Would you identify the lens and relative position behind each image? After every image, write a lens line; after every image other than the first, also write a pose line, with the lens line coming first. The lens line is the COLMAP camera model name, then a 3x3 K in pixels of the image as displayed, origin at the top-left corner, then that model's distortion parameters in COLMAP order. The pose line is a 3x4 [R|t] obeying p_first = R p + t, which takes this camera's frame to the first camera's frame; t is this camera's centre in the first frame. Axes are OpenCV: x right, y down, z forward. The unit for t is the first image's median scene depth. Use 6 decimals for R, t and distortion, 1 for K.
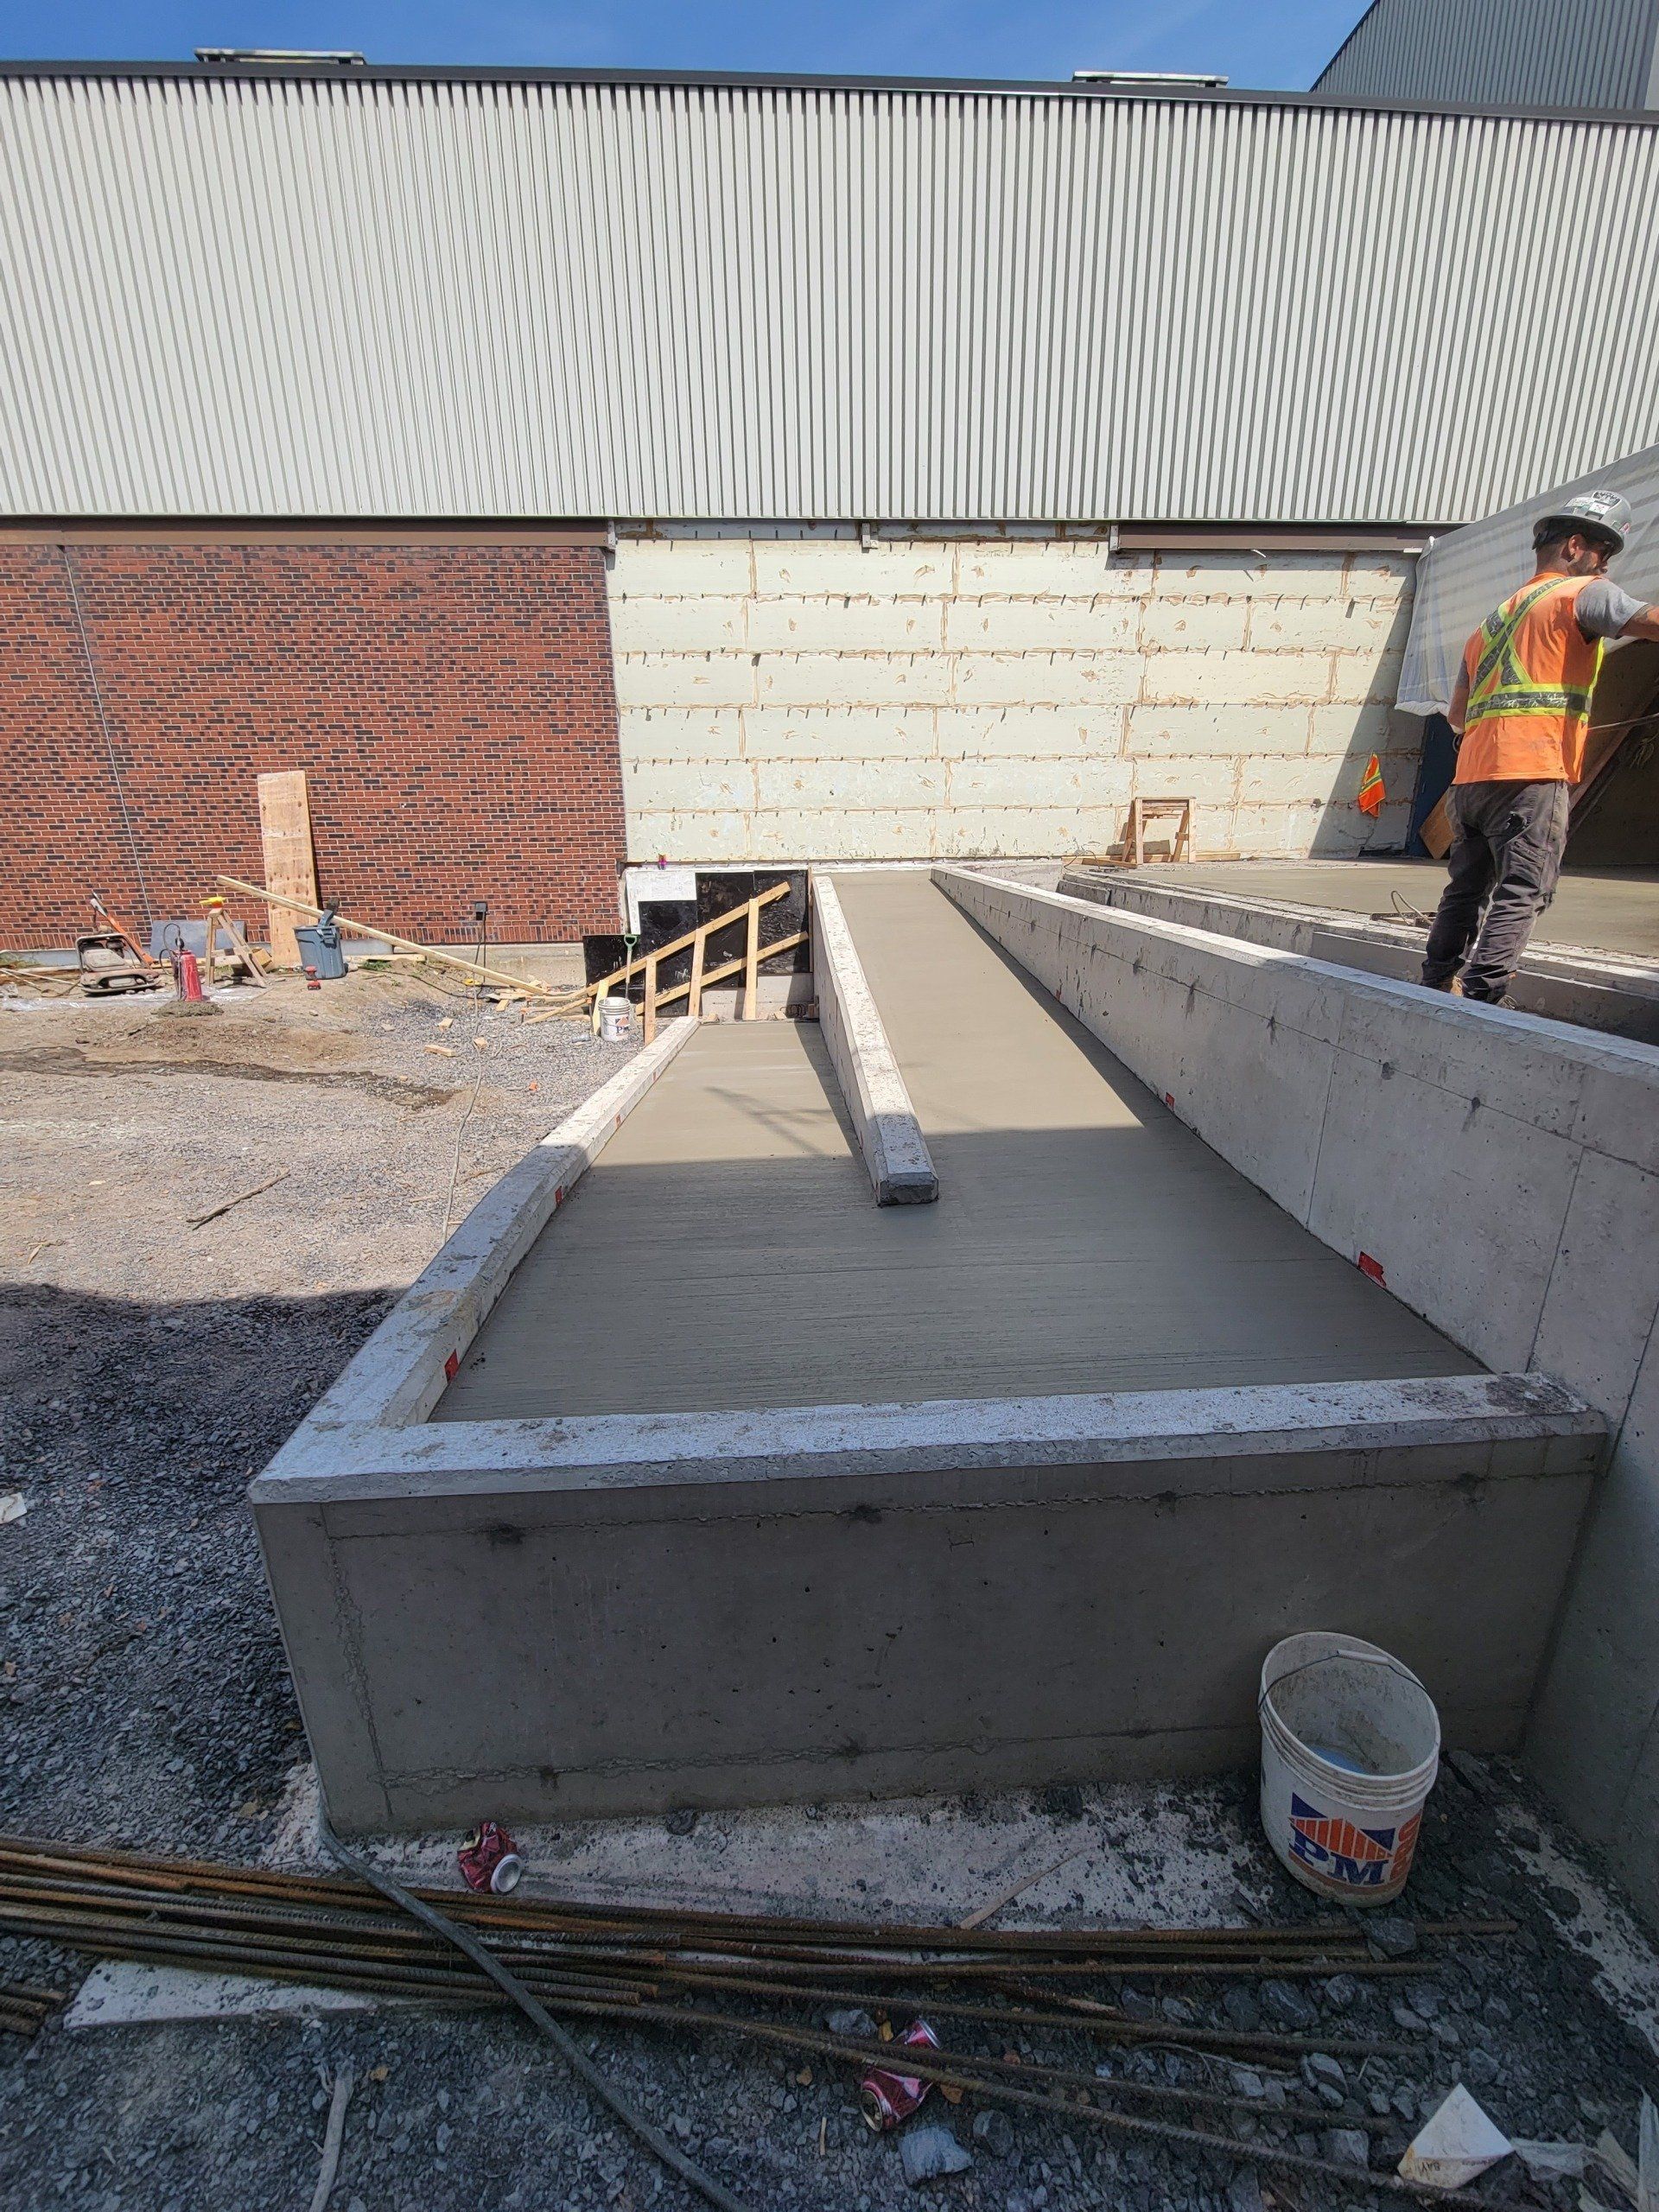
lens RADIAL K [[908.5, 0, 836.1], [0, 908.5, 1107.0], [0, 0, 1]] dist [0.003615, -0.004077]
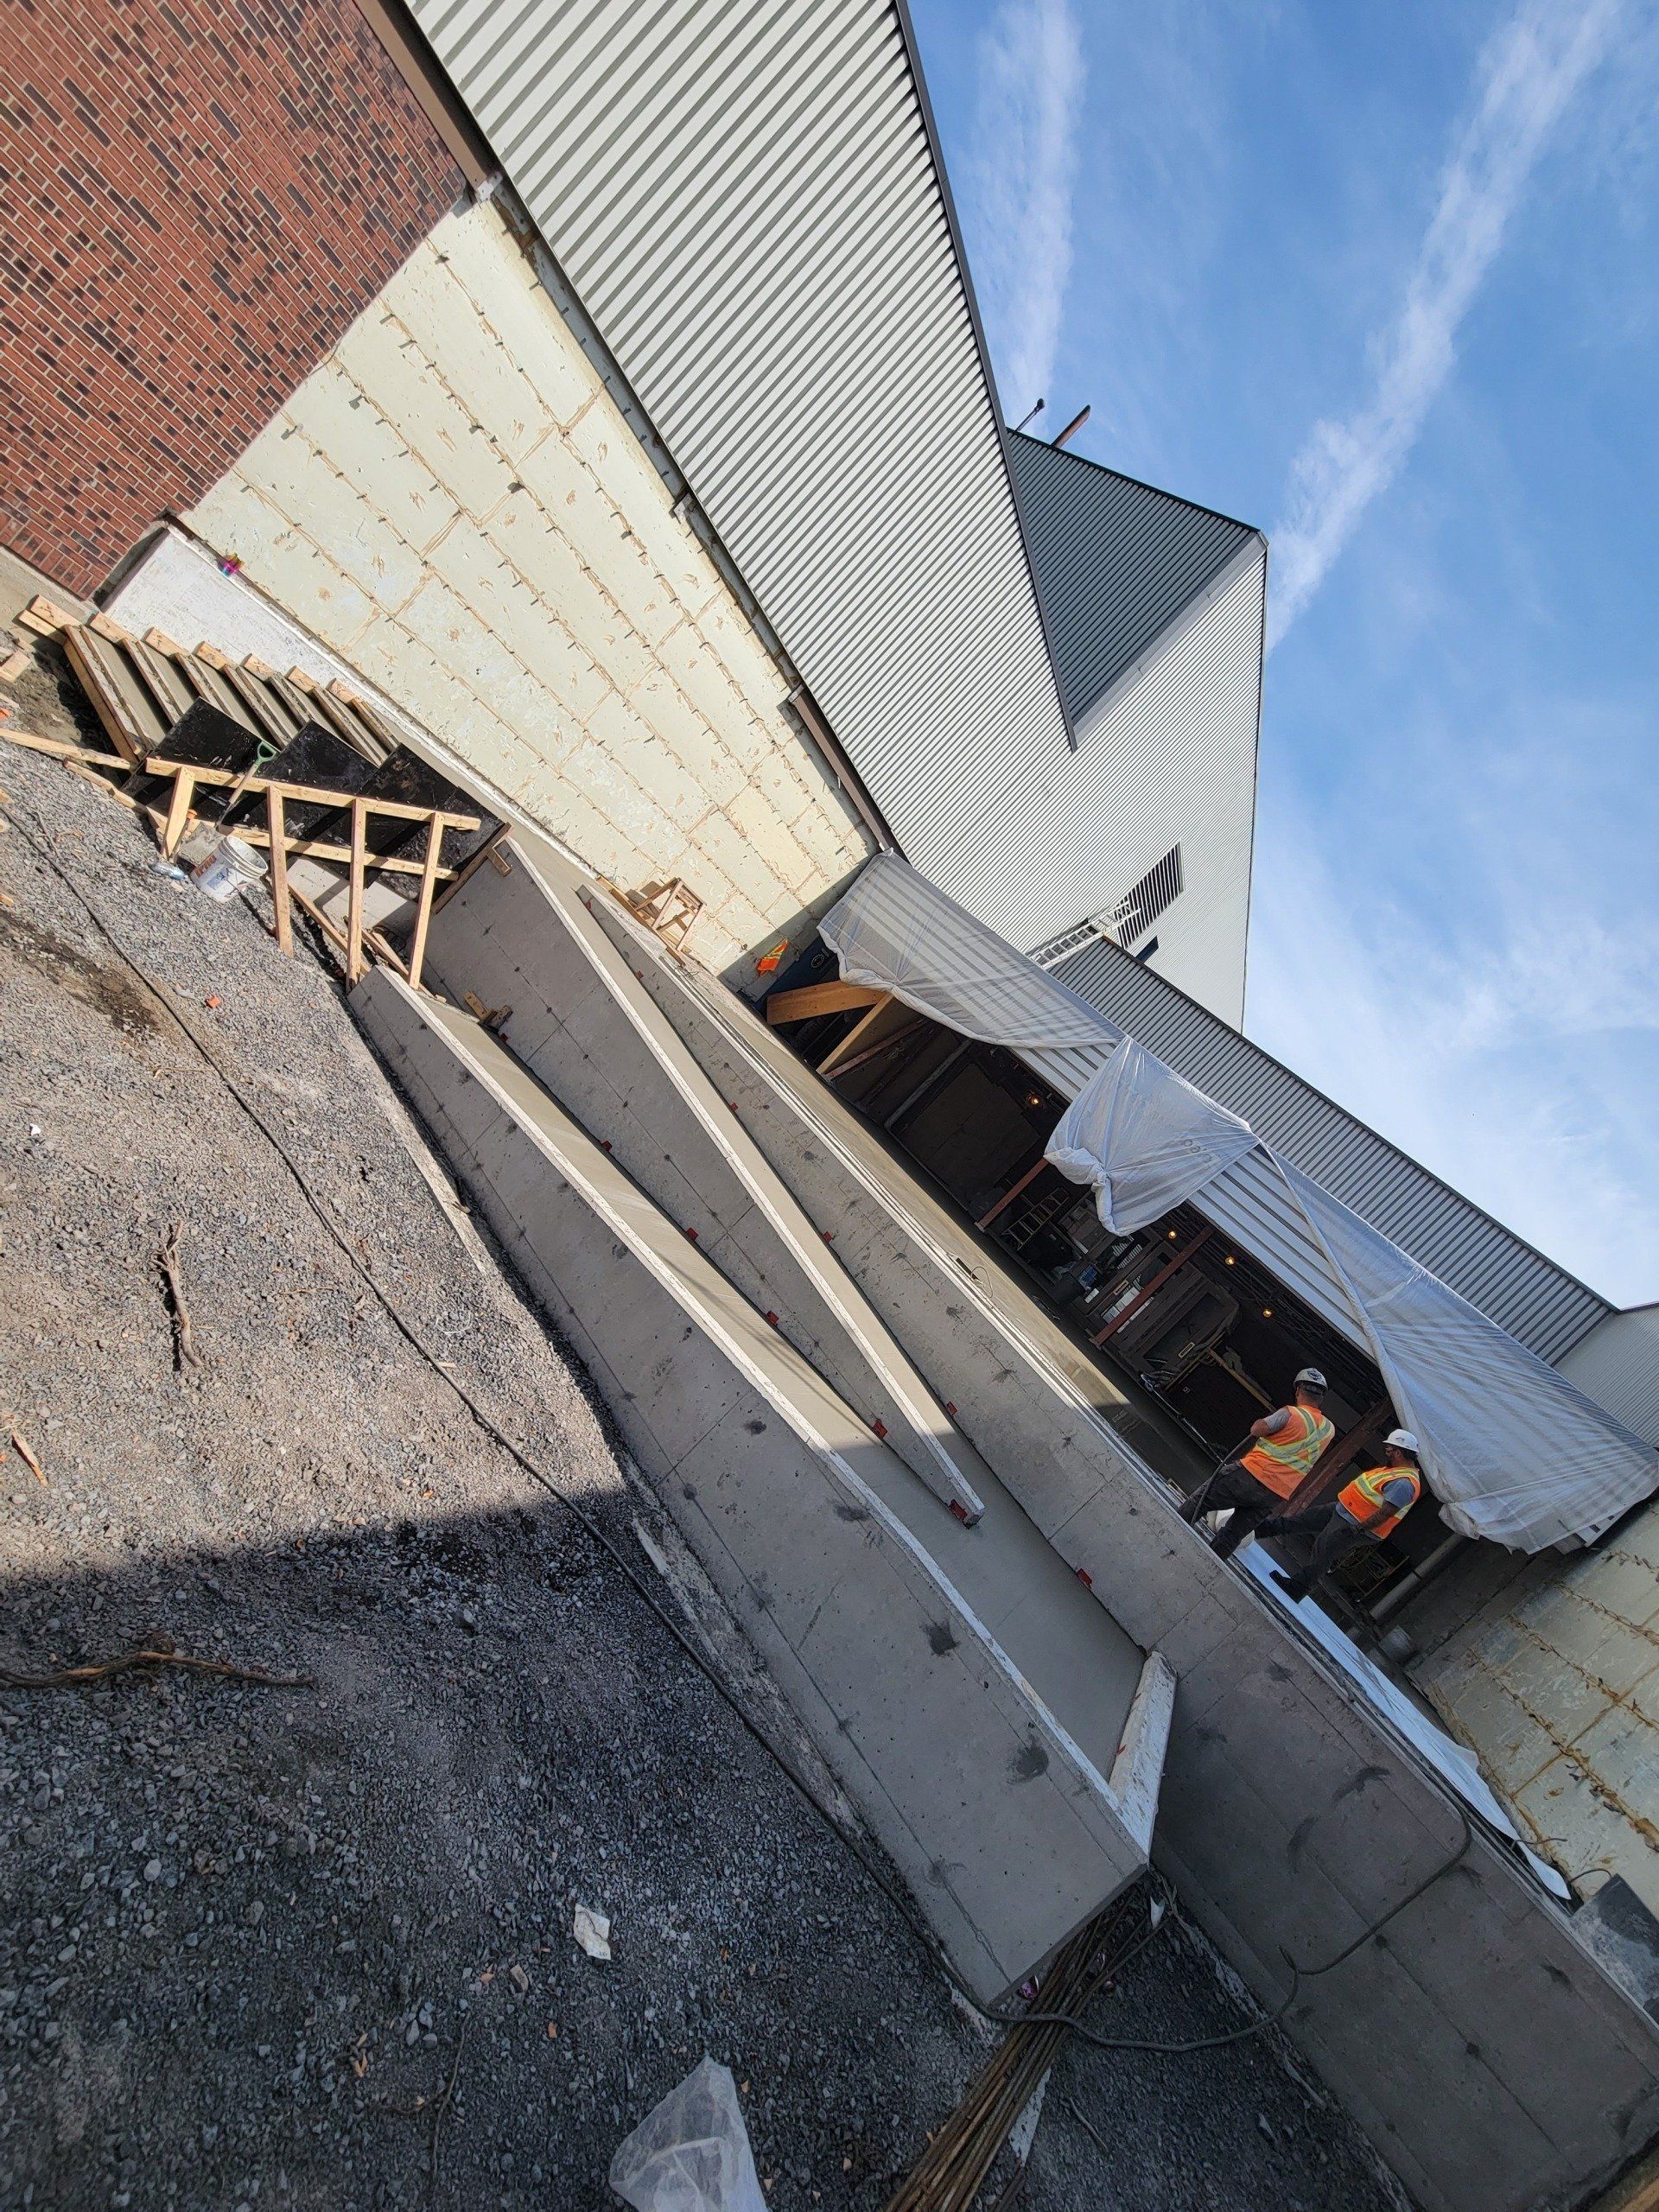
lens RADIAL K [[908.5, 0, 836.1], [0, 908.5, 1107.0], [0, 0, 1]] dist [0.003615, -0.004077]
pose [[0.401204, 0.322804, 0.857224, -0.496654], [-0.488121, 0.867242, -0.098123, -0.081187], [-0.775096, -0.379062, 0.505508, 0.177204]]
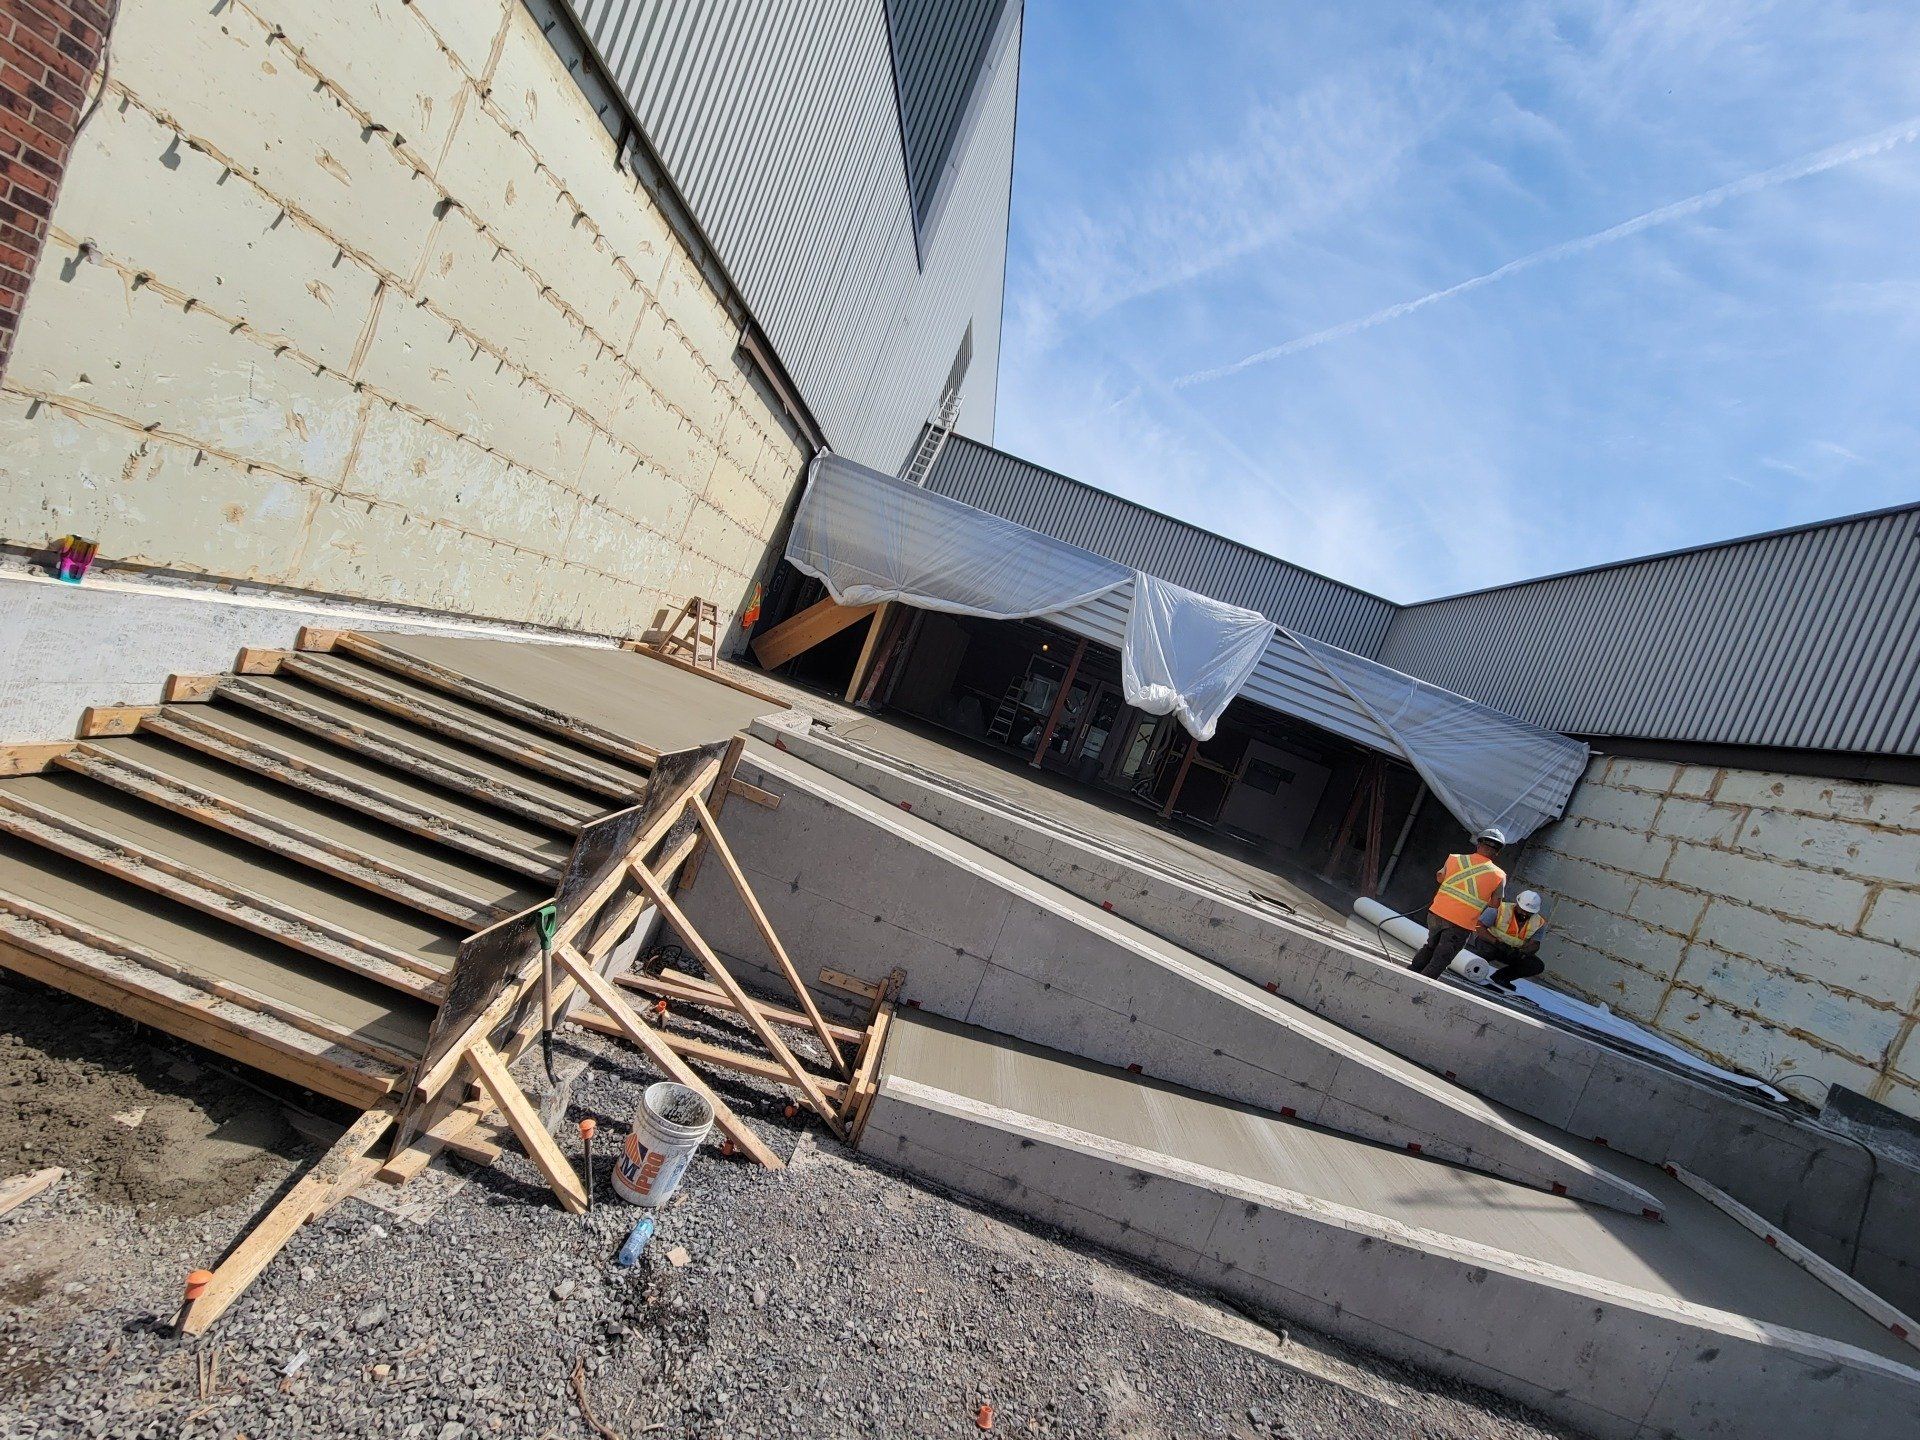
lens RADIAL K [[788.5, 0, 952.0], [0, 788.5, 726.2], [0, 0, 1]] dist [0.003615, -0.004077]
pose [[0.068857, -0.016800, 0.997485, -0.498162], [-0.068789, 0.997399, 0.021547, -0.255965], [-0.995252, -0.070099, 0.067522, 0.707236]]
